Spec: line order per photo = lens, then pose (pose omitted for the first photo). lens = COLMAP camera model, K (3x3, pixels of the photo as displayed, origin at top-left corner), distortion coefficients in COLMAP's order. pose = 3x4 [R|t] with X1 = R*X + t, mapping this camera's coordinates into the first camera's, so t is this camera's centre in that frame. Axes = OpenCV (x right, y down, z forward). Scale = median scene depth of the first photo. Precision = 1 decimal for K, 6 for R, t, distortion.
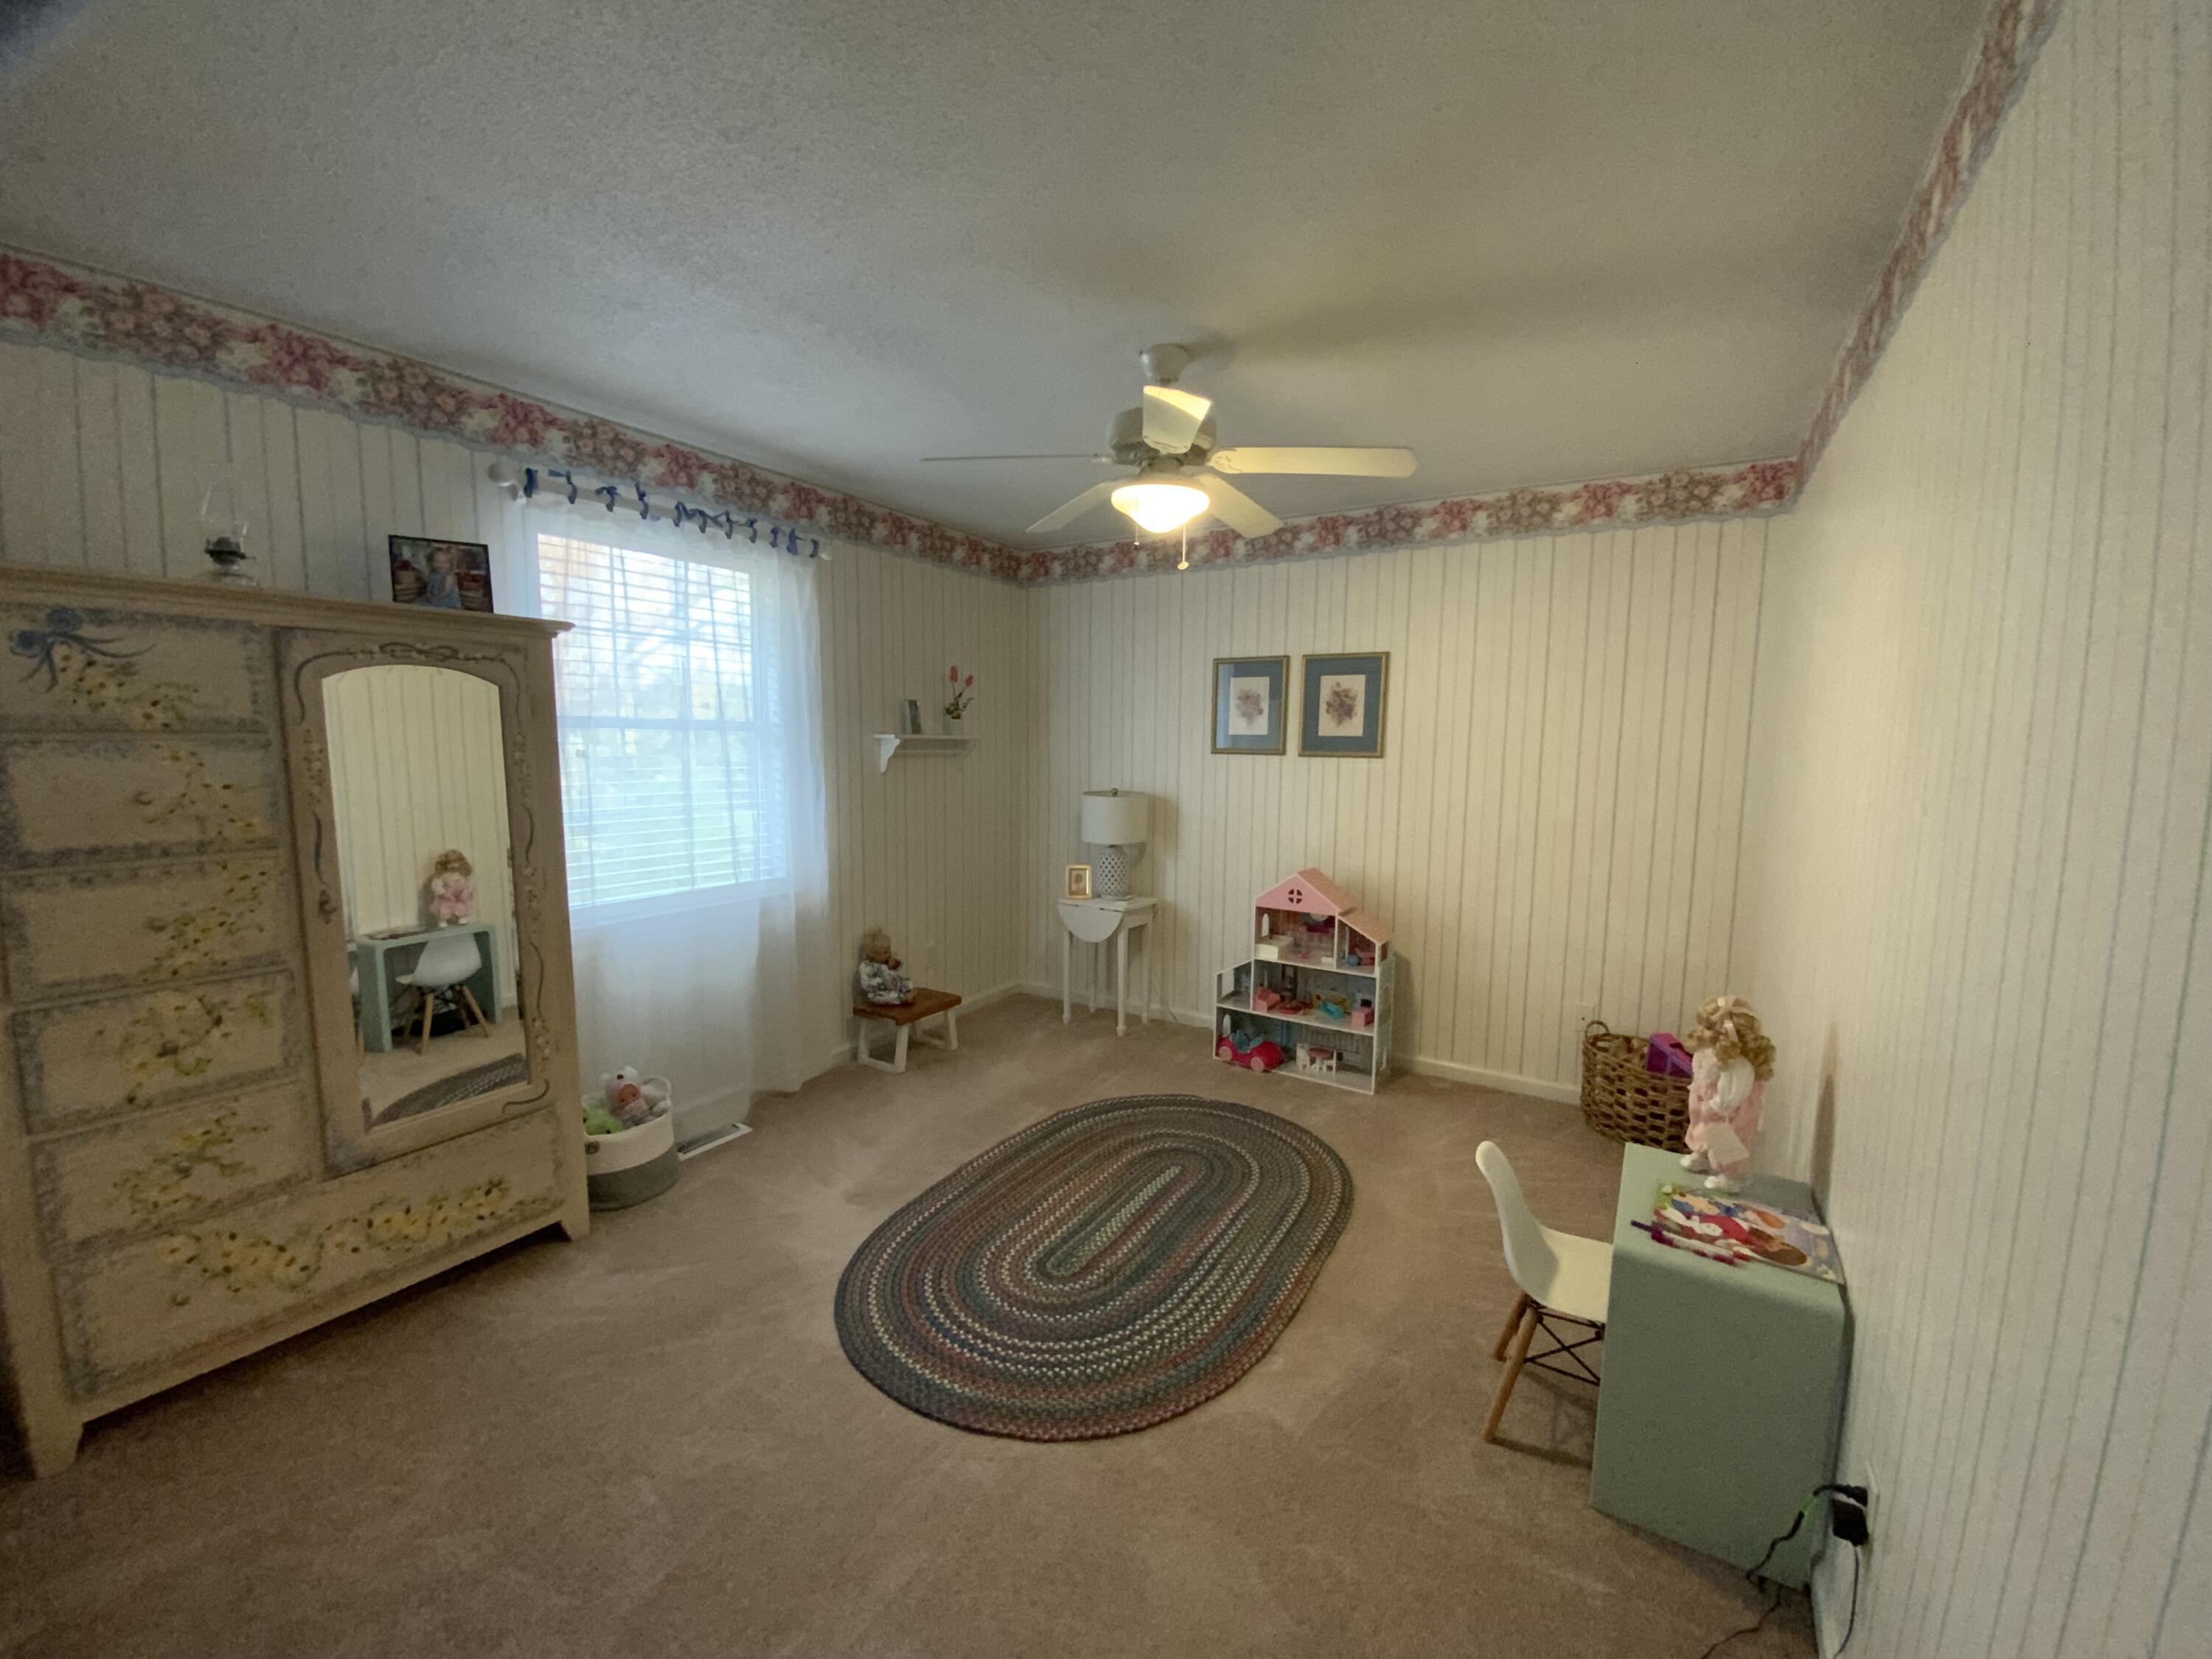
lens RADIAL K [[878.3, 0, 1117.6], [0, 878.3, 826.4], [0, 0, 1]] dist [0.000177, -0.012990]
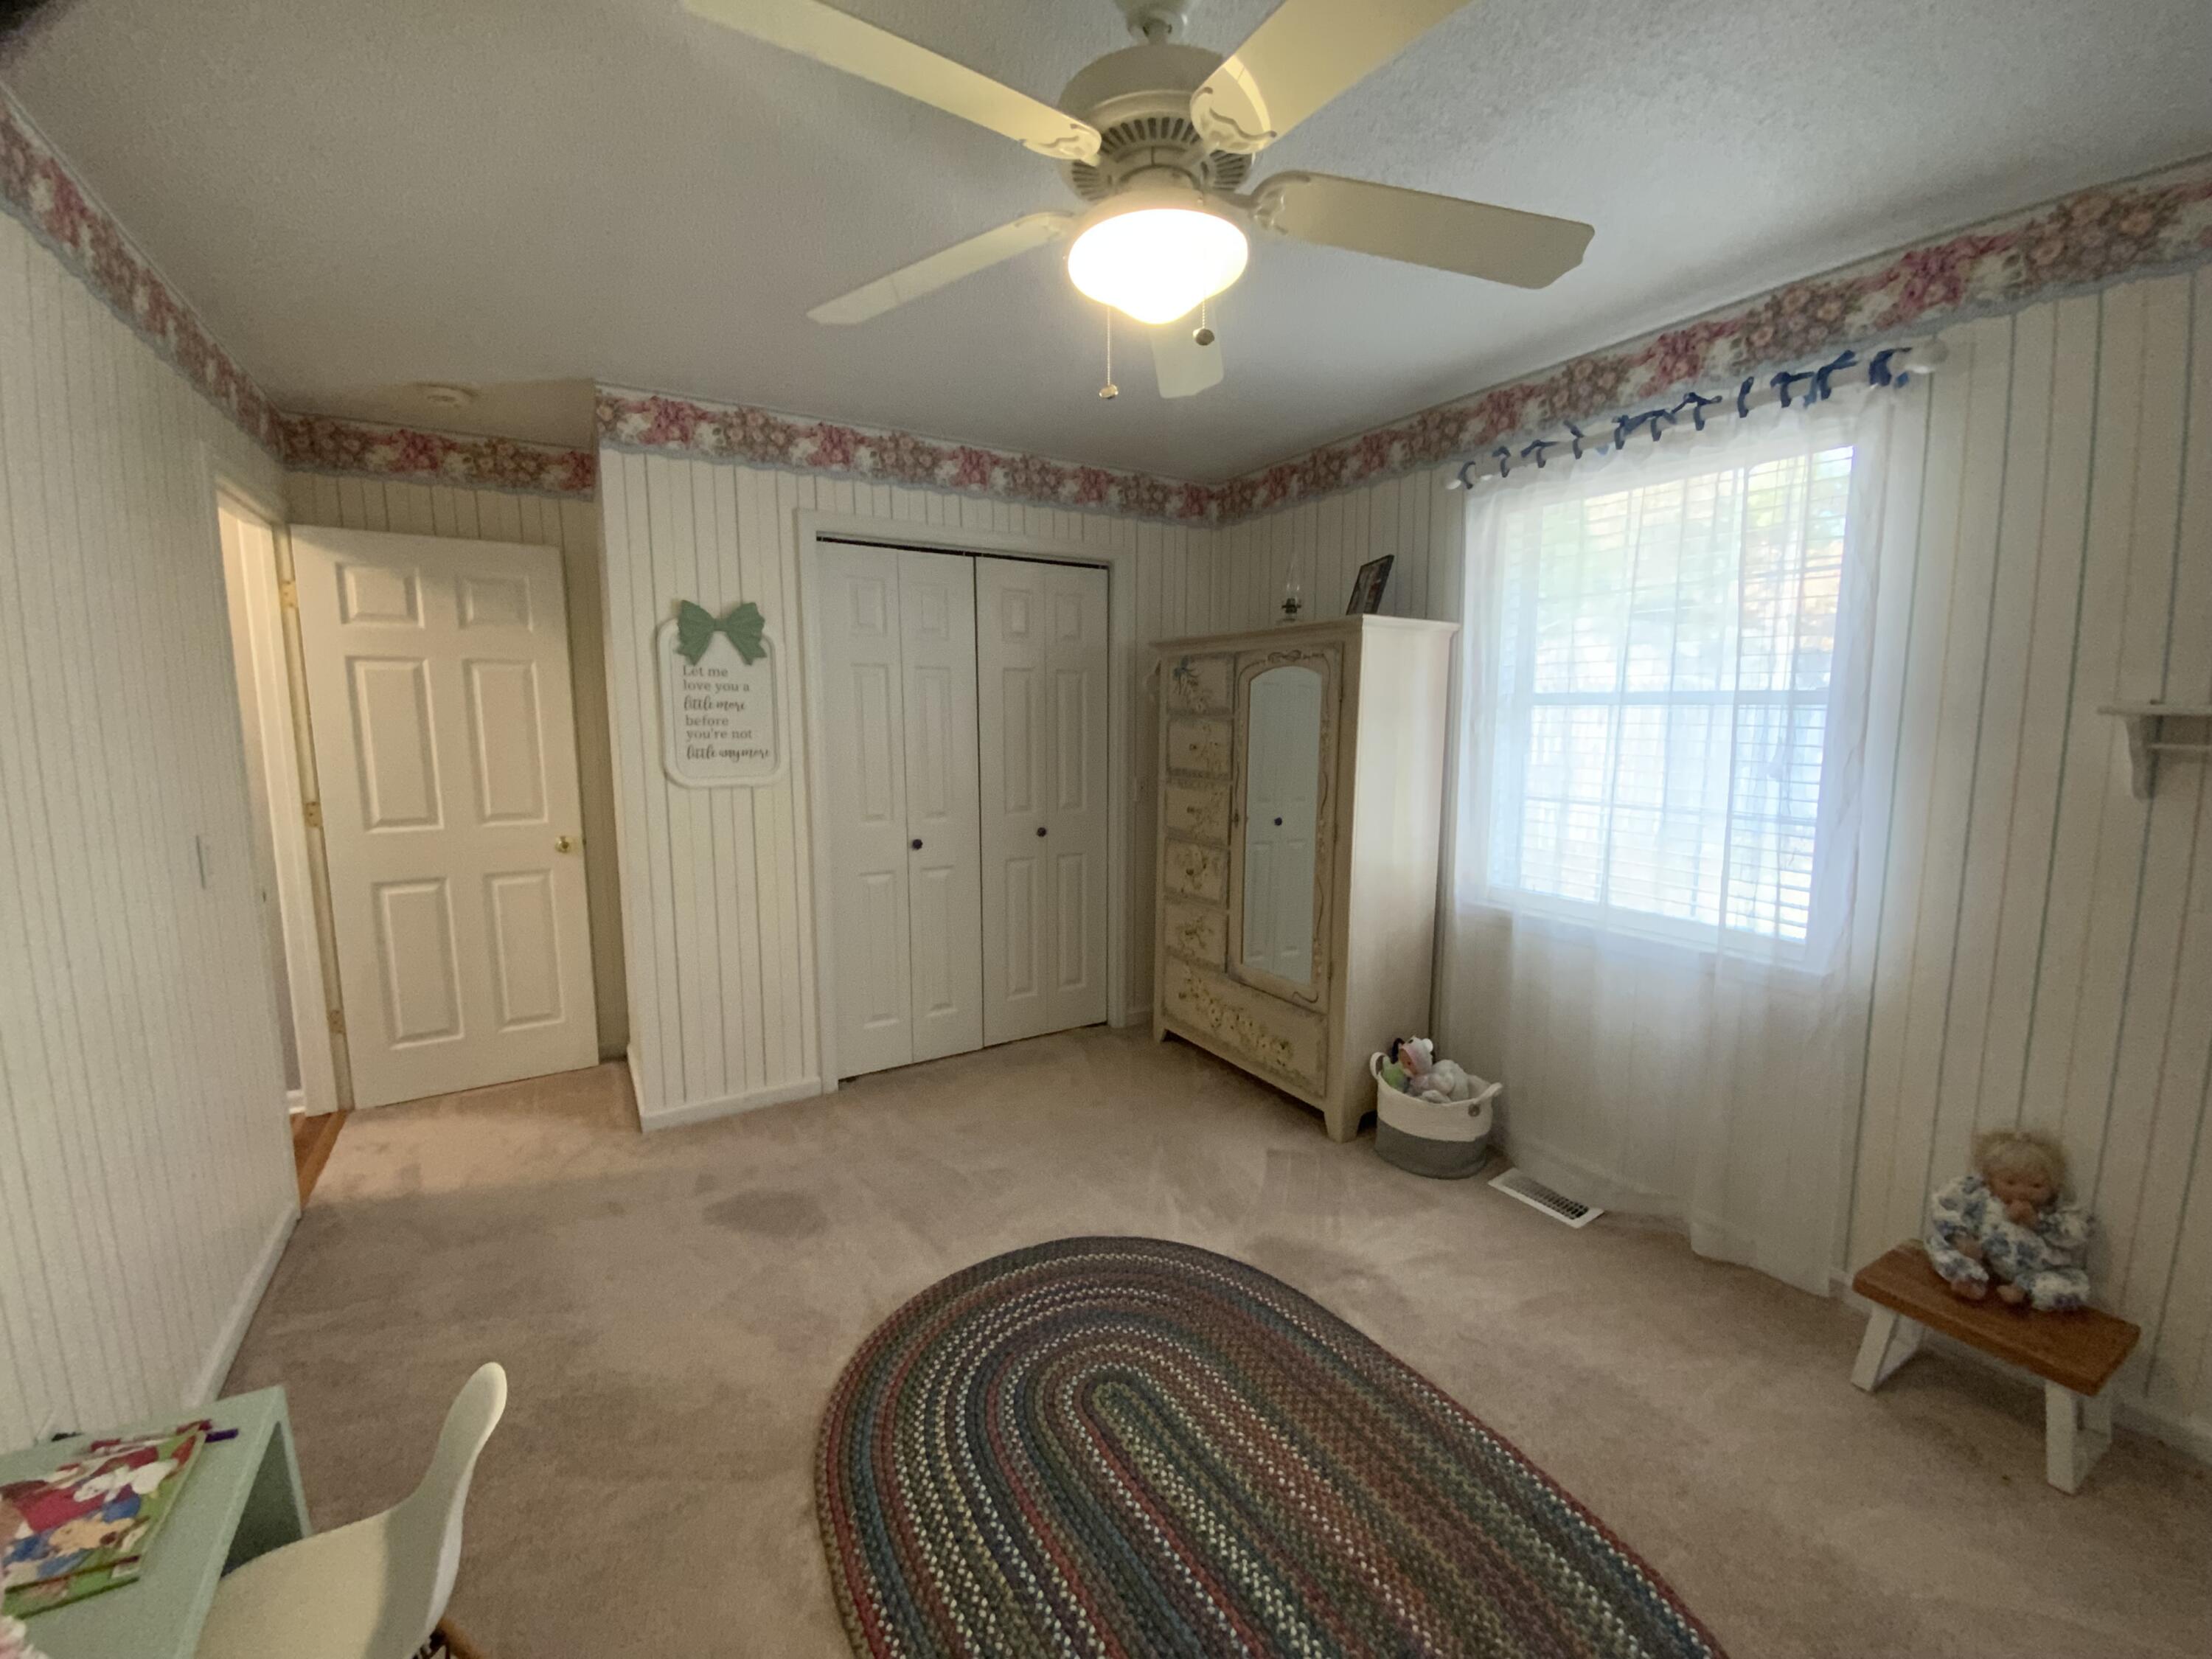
lens RADIAL K [[878.3, 0, 1117.6], [0, 878.3, 826.4], [0, 0, 1]] dist [0.000177, -0.012990]
pose [[-0.450144, 0.103594, -0.886927, 0.591515], [-0.088614, 0.983163, 0.159808, -0.121246], [0.888548, 0.150531, -0.433385, 1.320358]]
